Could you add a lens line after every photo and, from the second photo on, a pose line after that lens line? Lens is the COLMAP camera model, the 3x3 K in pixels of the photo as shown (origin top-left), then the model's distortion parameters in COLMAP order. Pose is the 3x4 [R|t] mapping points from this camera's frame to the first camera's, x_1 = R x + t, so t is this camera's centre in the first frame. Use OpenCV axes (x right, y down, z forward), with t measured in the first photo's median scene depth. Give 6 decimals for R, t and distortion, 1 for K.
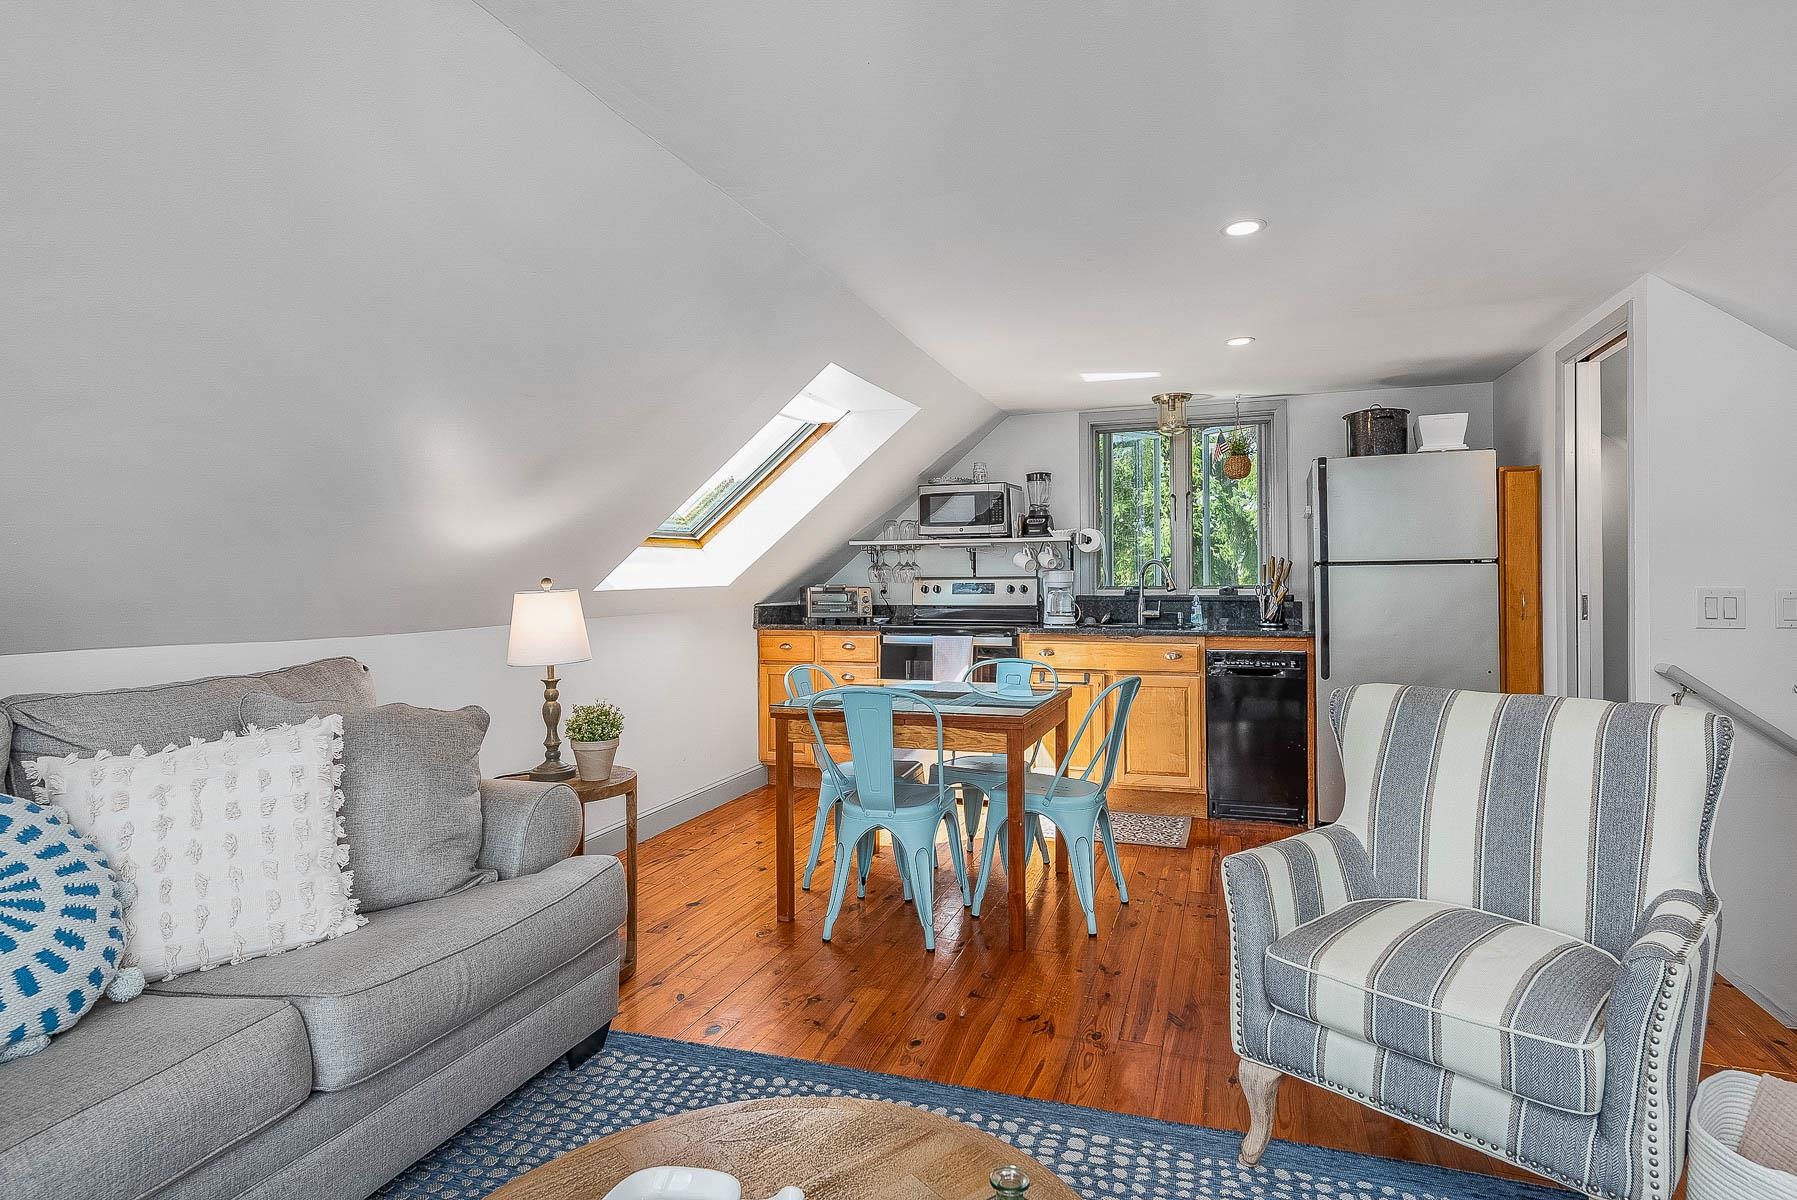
lens RADIAL K [[980.2, 0, 903.7], [0, 980.2, 565.3], [0, 0, 1]] dist [0.002093, 0.000177]
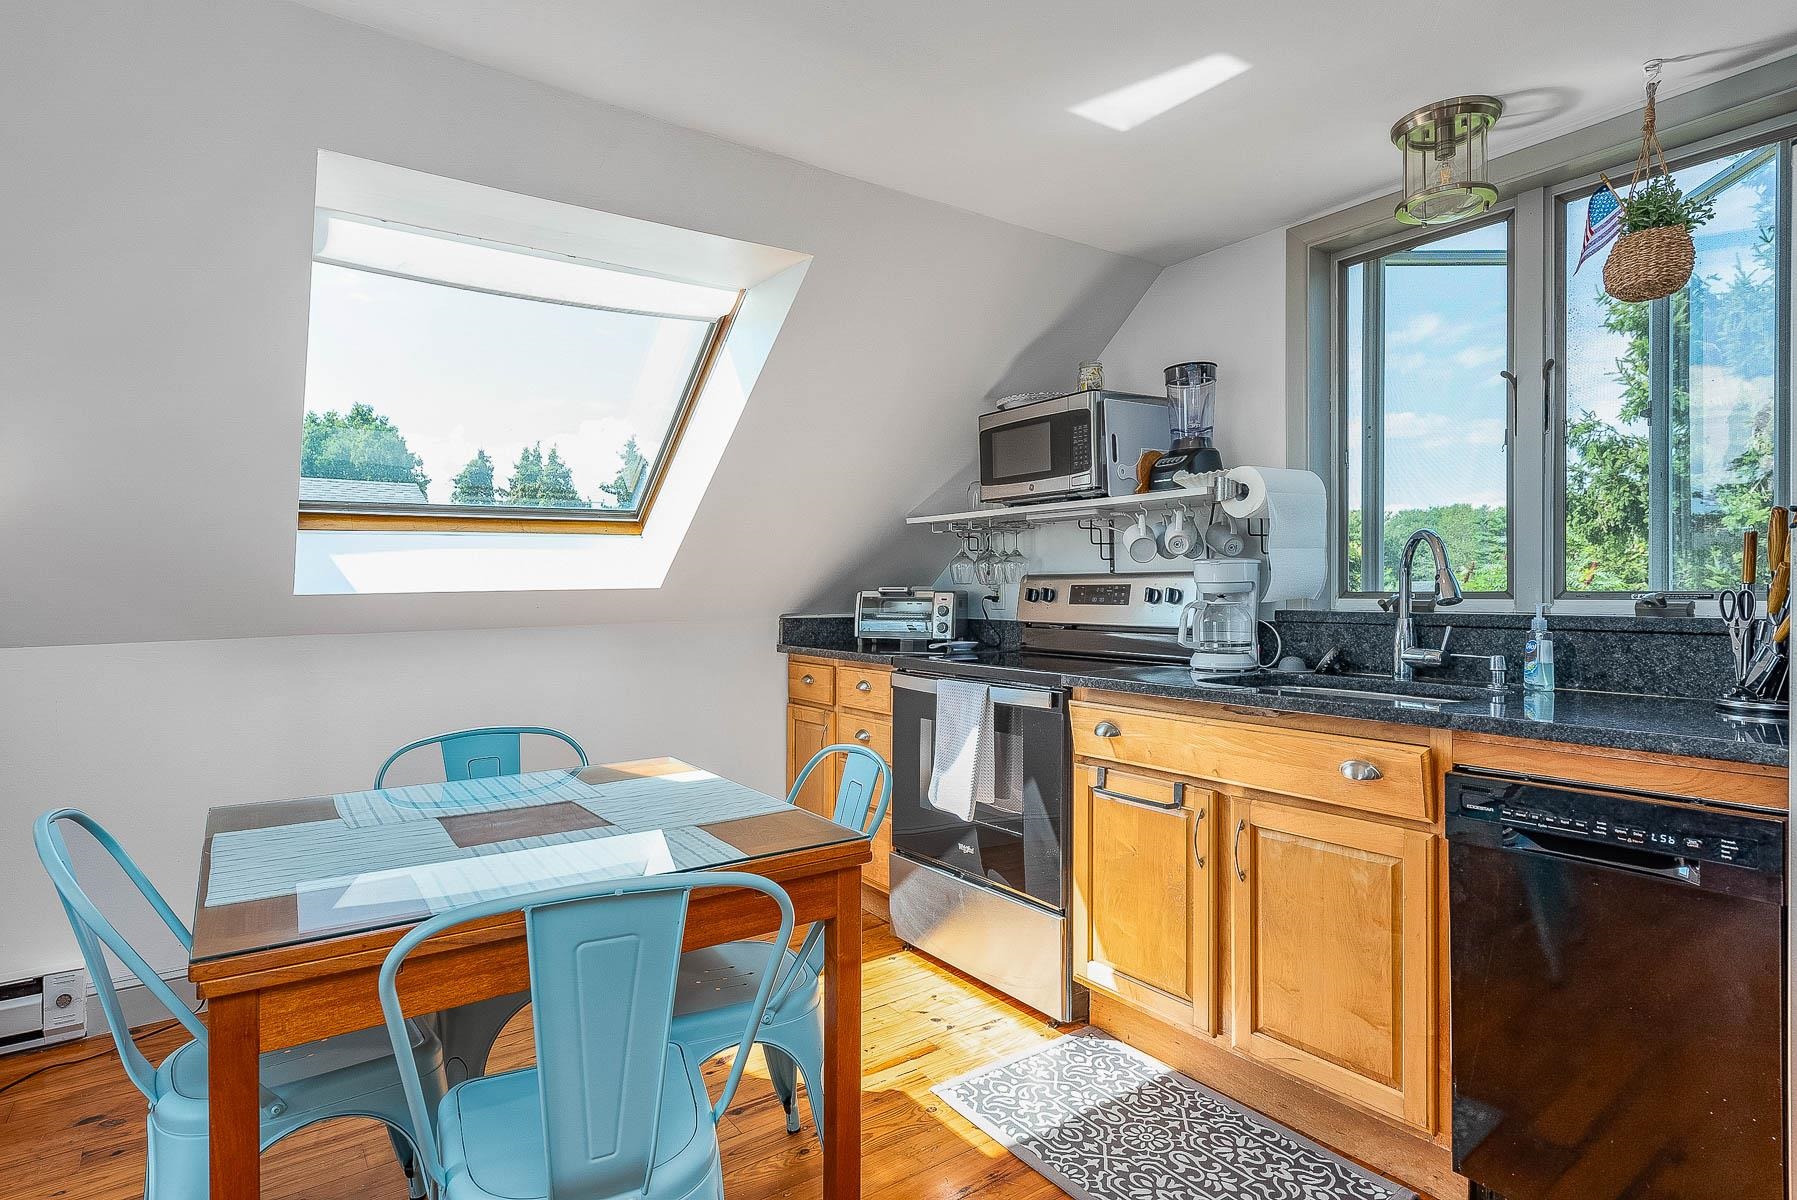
lens RADIAL K [[948.2, 0, 898.5], [0, 948.2, 600.0], [0, 0, 1]] dist [0.000549, -0.000285]
pose [[0.794417, 0.010370, -0.607284, 0.322026], [0.008900, 0.999548, 0.028710, 0.011038], [0.607307, -0.028212, 0.793966, 0.532576]]
